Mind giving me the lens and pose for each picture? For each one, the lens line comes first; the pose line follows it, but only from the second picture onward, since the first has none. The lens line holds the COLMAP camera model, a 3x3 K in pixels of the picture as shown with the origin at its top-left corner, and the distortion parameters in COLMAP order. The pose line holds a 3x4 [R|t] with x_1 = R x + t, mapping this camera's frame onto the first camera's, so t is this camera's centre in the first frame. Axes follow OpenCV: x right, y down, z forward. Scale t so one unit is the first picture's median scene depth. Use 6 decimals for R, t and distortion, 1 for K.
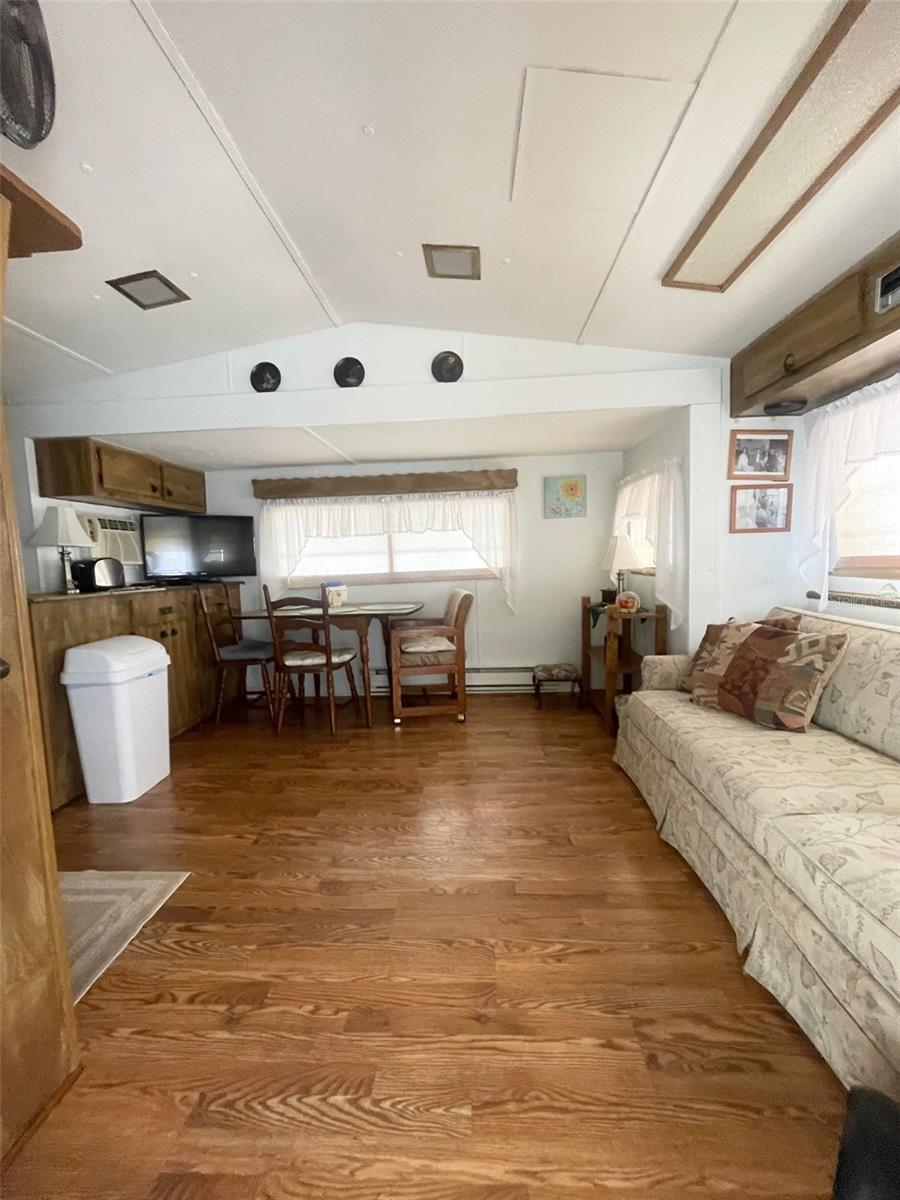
lens RADIAL K [[485.1, 0, 450.3], [0, 485.1, 602.1], [0, 0, 1]] dist [-0.003036, -0.000068]
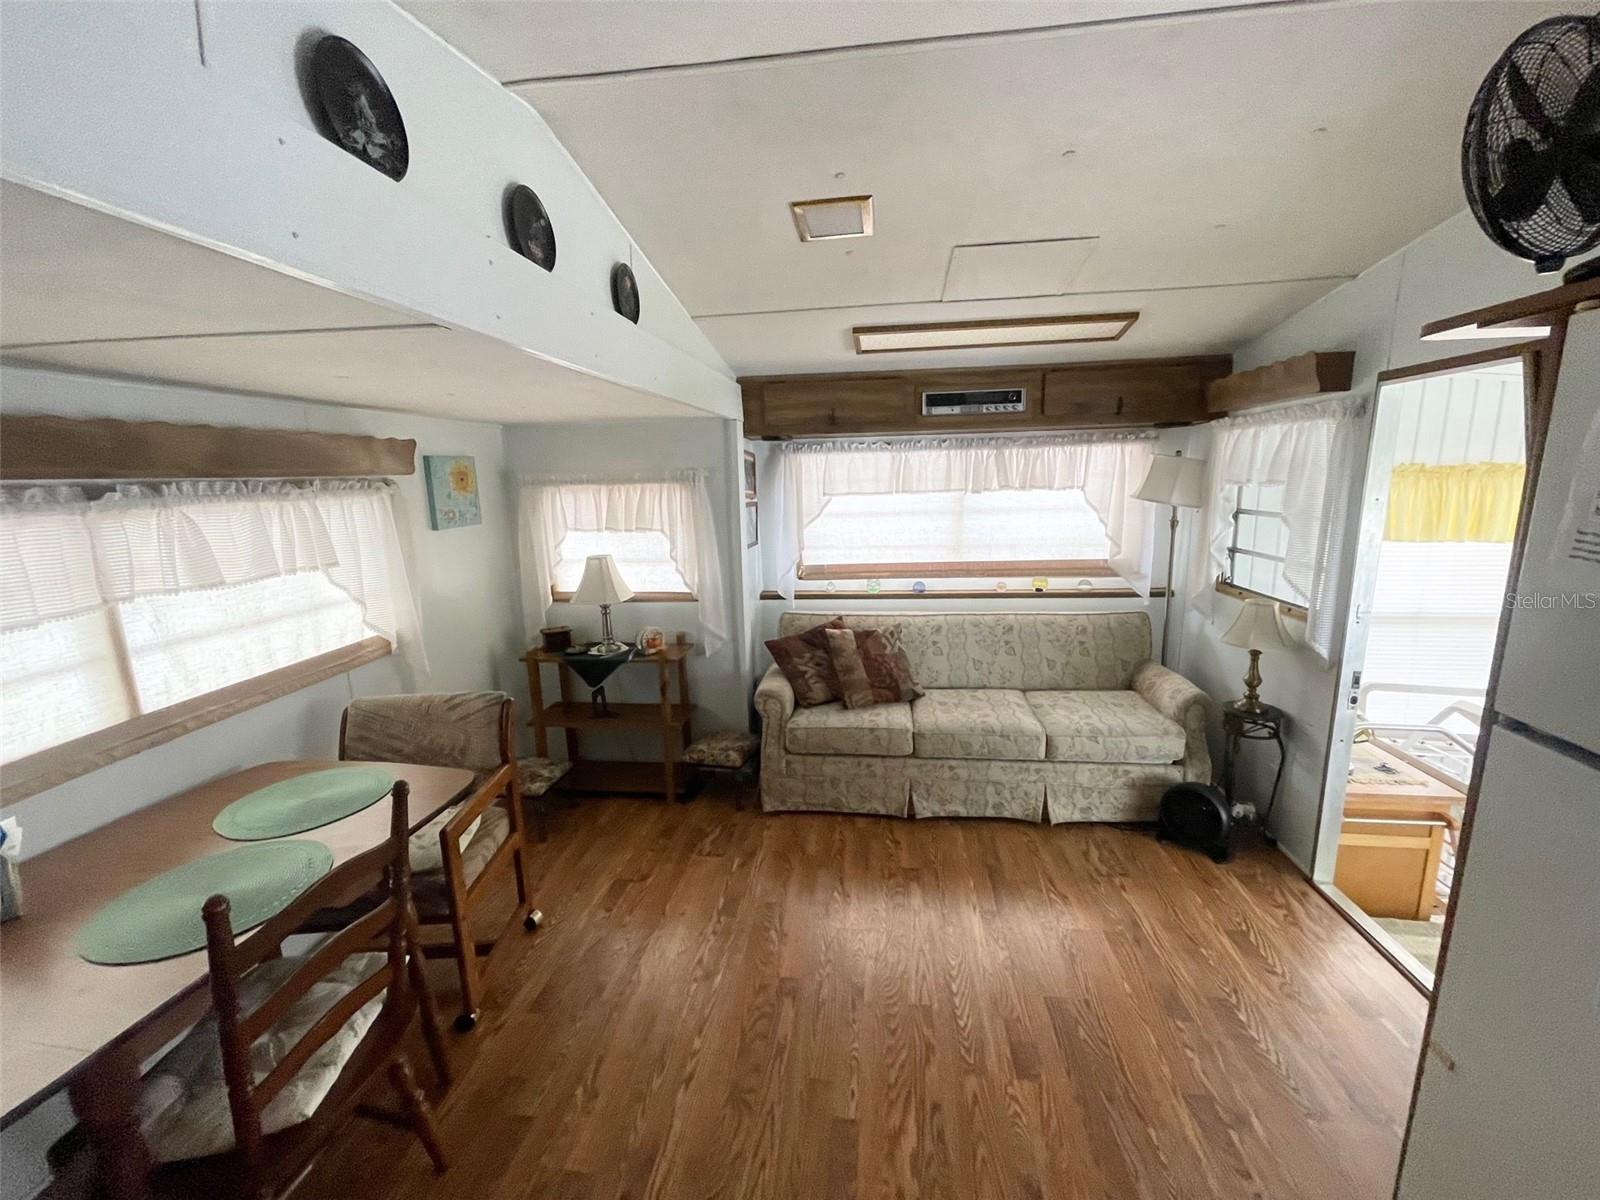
lens RADIAL K [[644.4, 0, 800.0], [0, 644.4, 600.0], [0, 0, 1]] dist [0.000580, 0.000283]
pose [[0.068283, -0.161619, 0.984488, -0.634920], [0.115954, 0.981389, 0.153067, -0.192106], [-0.990905, 0.103704, 0.085753, 0.642446]]
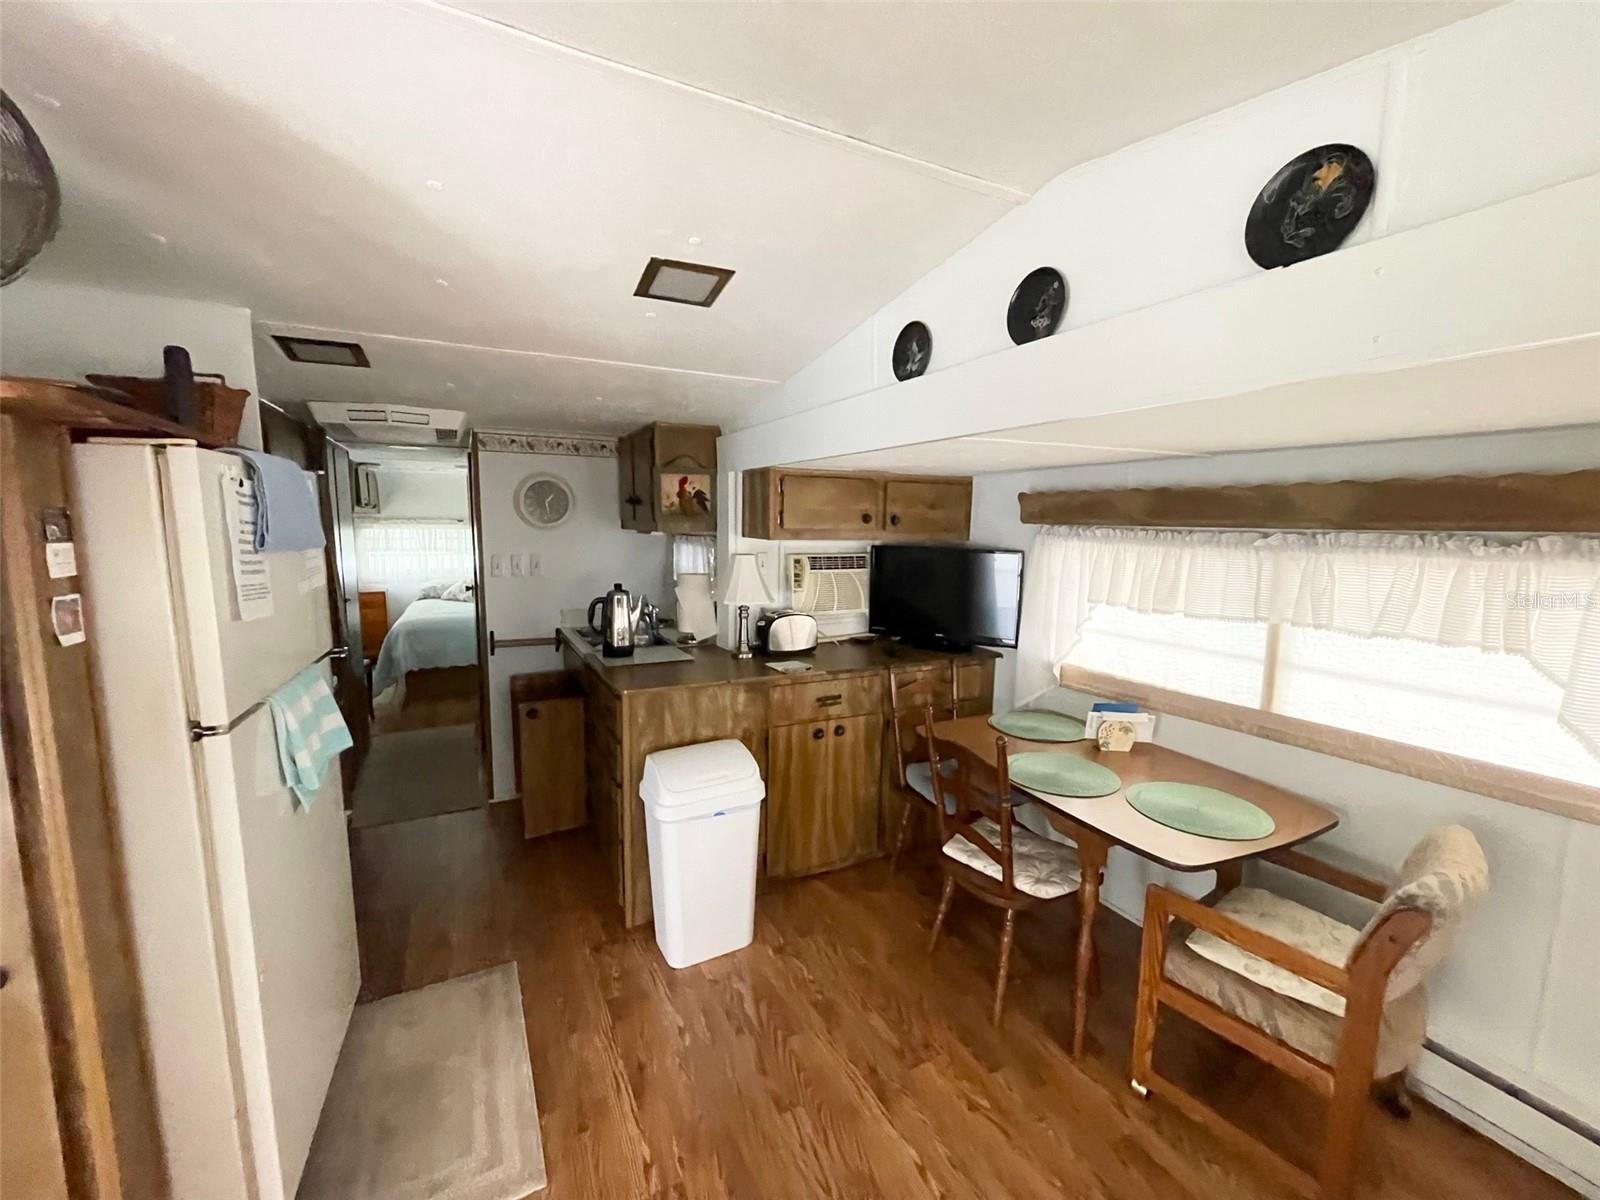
lens RADIAL K [[646.9, 0, 795.4], [0, 646.9, 599.2], [0, 0, 1]] dist [-0.003036, -0.000068]
pose [[0.507388, 0.142061, -0.849927, 0.165001], [-0.106422, 0.989097, 0.101791, -0.213903], [0.855121, 0.038803, 0.516974, 0.451984]]
